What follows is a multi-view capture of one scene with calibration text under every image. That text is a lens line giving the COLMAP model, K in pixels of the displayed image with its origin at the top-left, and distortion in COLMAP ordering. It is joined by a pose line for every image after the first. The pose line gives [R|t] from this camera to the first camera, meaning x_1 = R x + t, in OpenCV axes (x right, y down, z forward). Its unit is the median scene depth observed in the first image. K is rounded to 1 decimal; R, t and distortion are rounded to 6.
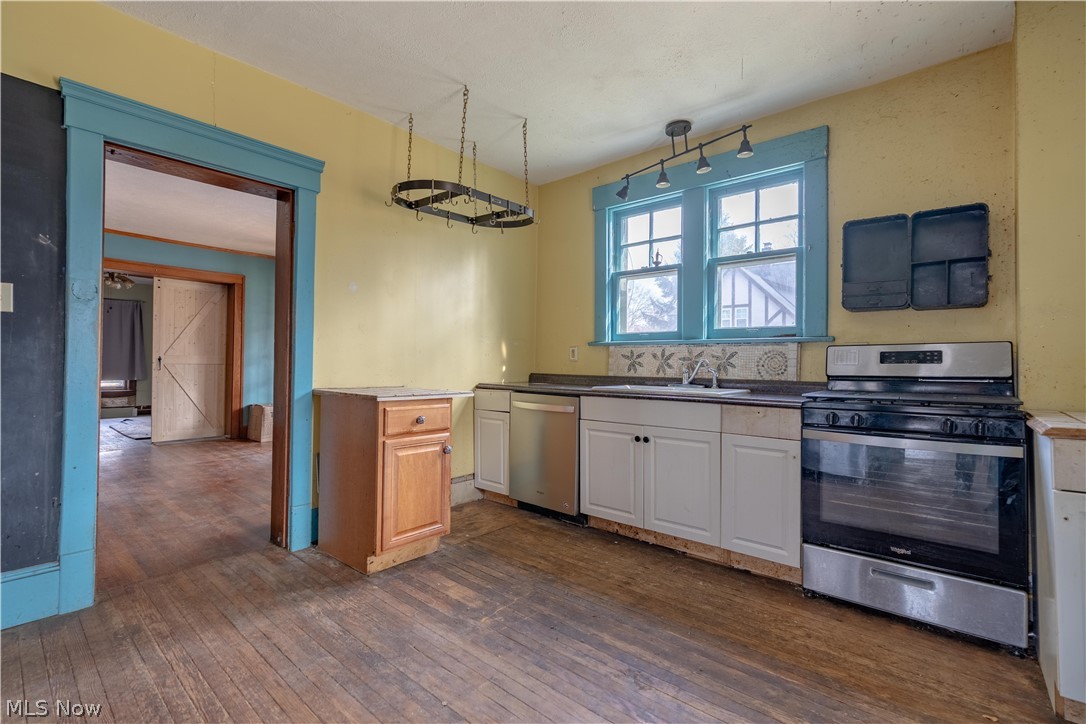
lens RADIAL K [[487.8, 0, 545.5], [0, 487.8, 363.7], [0, 0, 1]] dist [-0.001373, 0.000176]
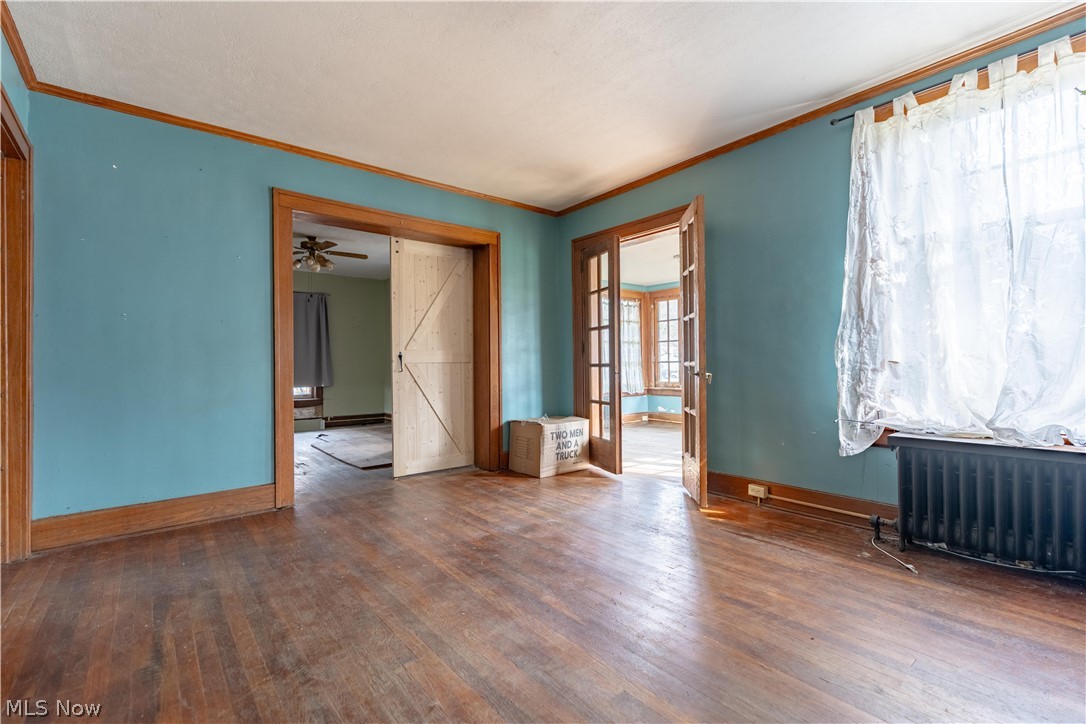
lens RADIAL K [[487.8, 0, 544.4], [0, 487.8, 363.0], [0, 0, 1]] dist [-0.001373, 0.000176]
pose [[0.982567, -0.025504, -0.184148, -0.433621], [0.025234, 0.999674, -0.003812, 0.007273], [0.184186, -0.000901, 0.982891, 0.335418]]
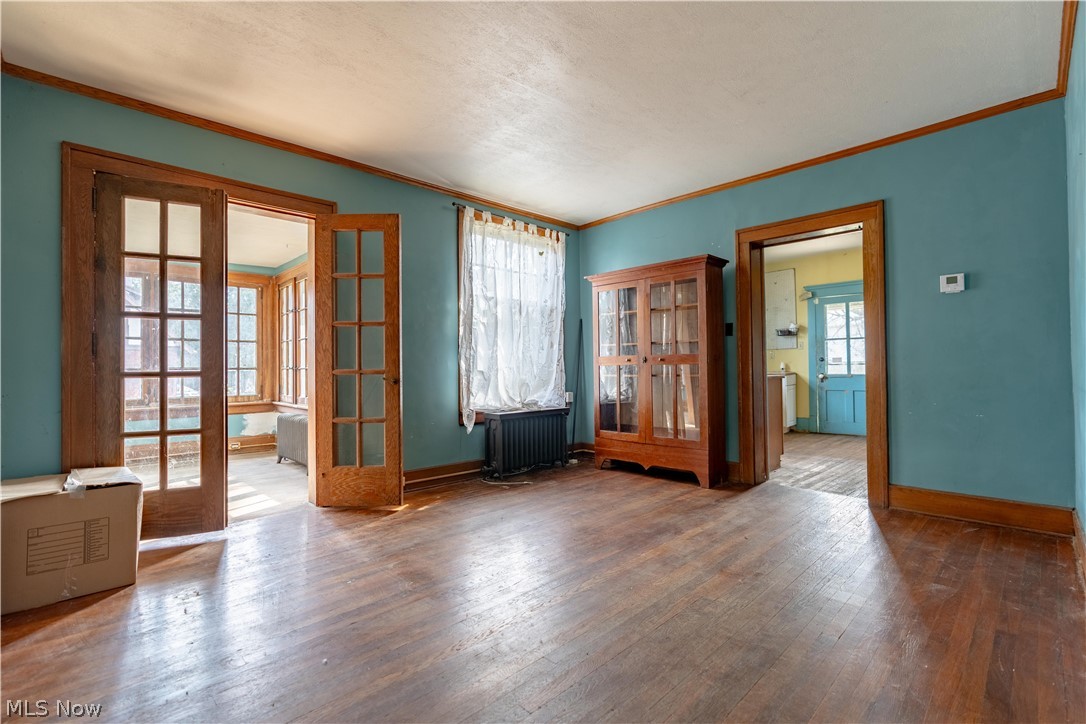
lens RADIAL K [[487.8, 0, 545.5], [0, 487.8, 361.9], [0, 0, 1]] dist [-0.001373, 0.000176]
pose [[0.097027, -0.000260, 0.995282, -1.009357], [0.009003, 0.999959, -0.000616, 0.000432], [-0.995241, 0.009020, 0.097026, 0.732363]]
